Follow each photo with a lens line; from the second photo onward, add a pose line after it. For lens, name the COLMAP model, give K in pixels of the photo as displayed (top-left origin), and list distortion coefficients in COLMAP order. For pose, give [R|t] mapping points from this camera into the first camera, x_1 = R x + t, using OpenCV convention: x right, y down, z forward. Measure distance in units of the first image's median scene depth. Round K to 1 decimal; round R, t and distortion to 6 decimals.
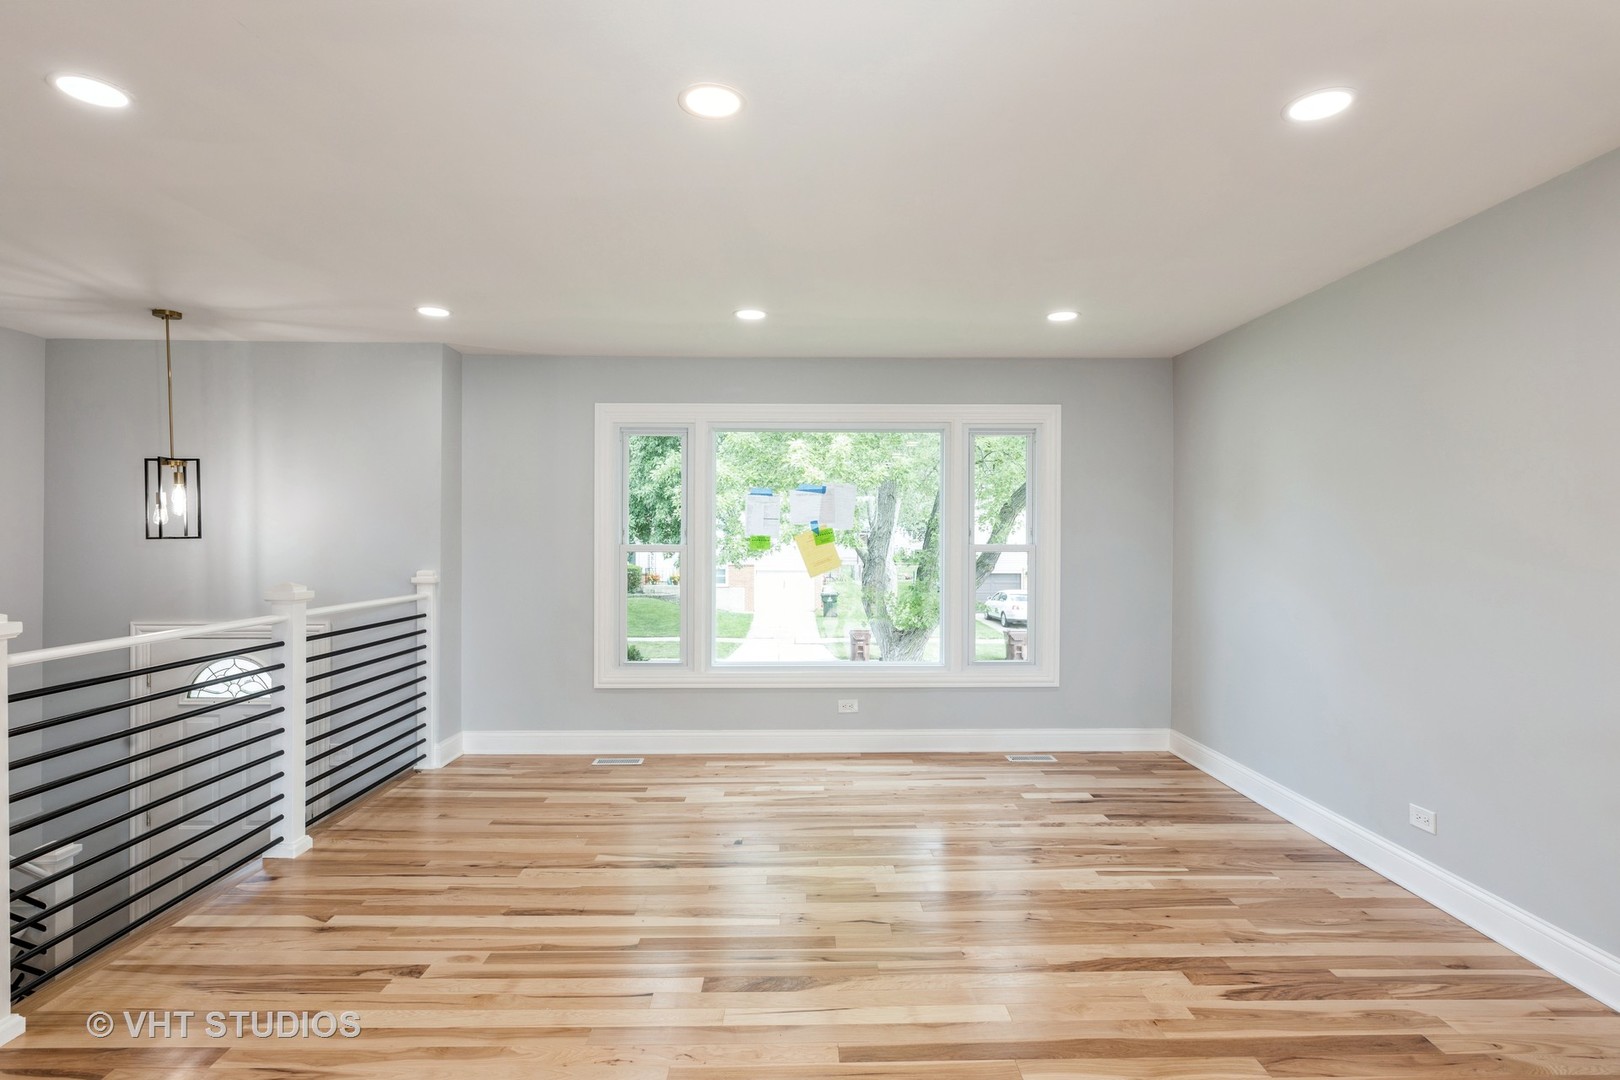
lens RADIAL K [[825.5, 0, 807.7], [0, 825.5, 538.9], [0, 0, 1]] dist [-0.005347, 0.001342]
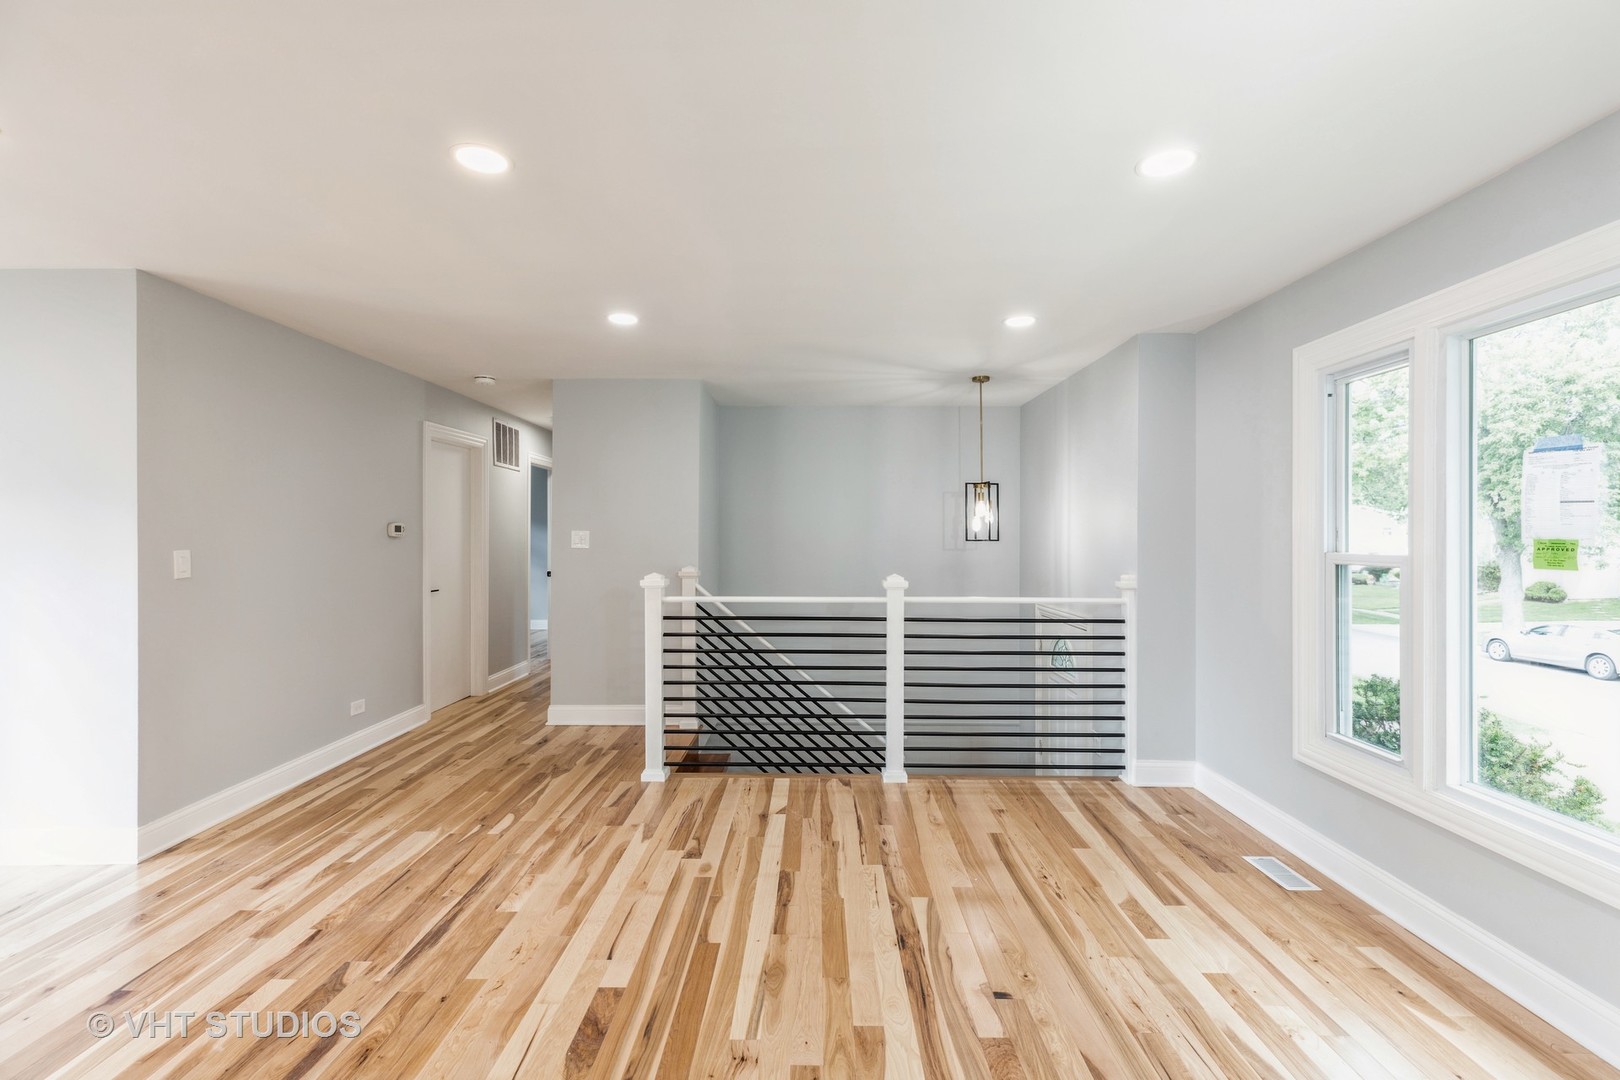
lens RADIAL K [[720.9, 0, 815.0], [0, 720.9, 535.1], [0, 0, 1]] dist [0.004216, 0.000567]
pose [[-0.018202, -0.003299, -0.999829, 0.445801], [-0.005094, 0.999982, -0.003207, -0.004610], [0.999821, 0.005035, -0.018219, 0.750635]]
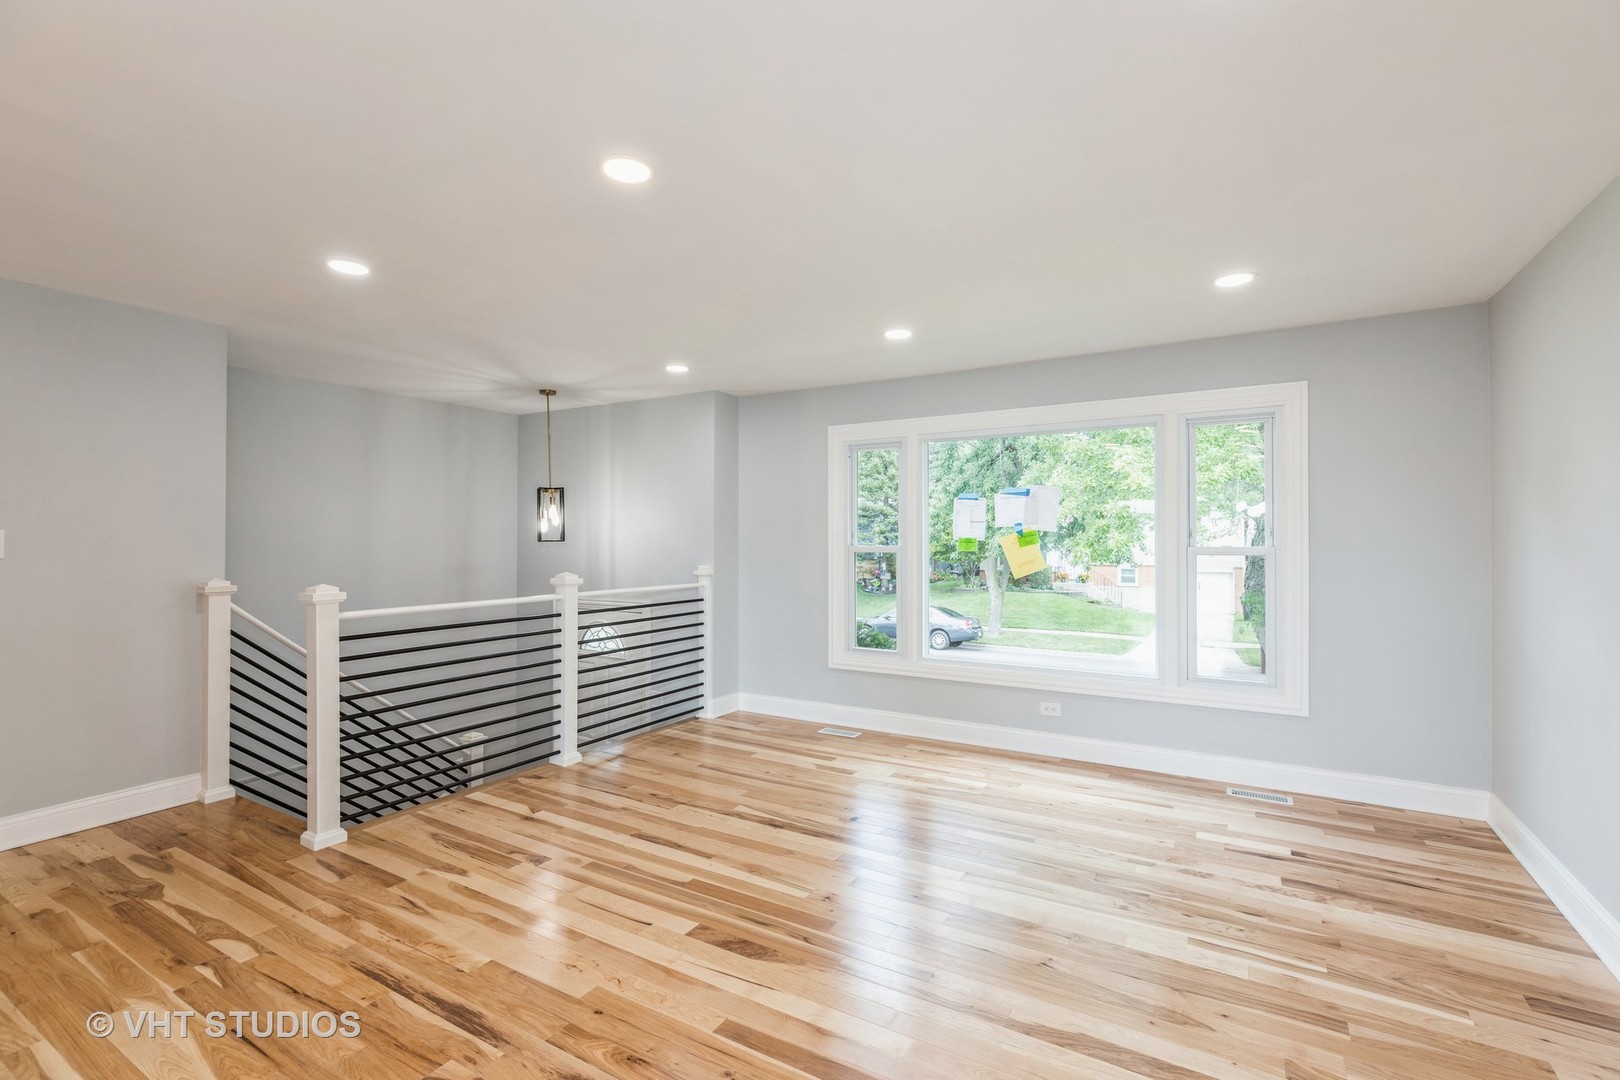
lens RADIAL K [[720.9, 0, 811.1], [0, 720.9, 533.9], [0, 0, 1]] dist [0.004216, 0.000567]
pose [[0.850653, -0.006454, -0.525689, 0.326238], [0.001638, 0.999952, -0.009627, -0.000809], [0.525726, 0.007328, 0.850623, 0.134333]]
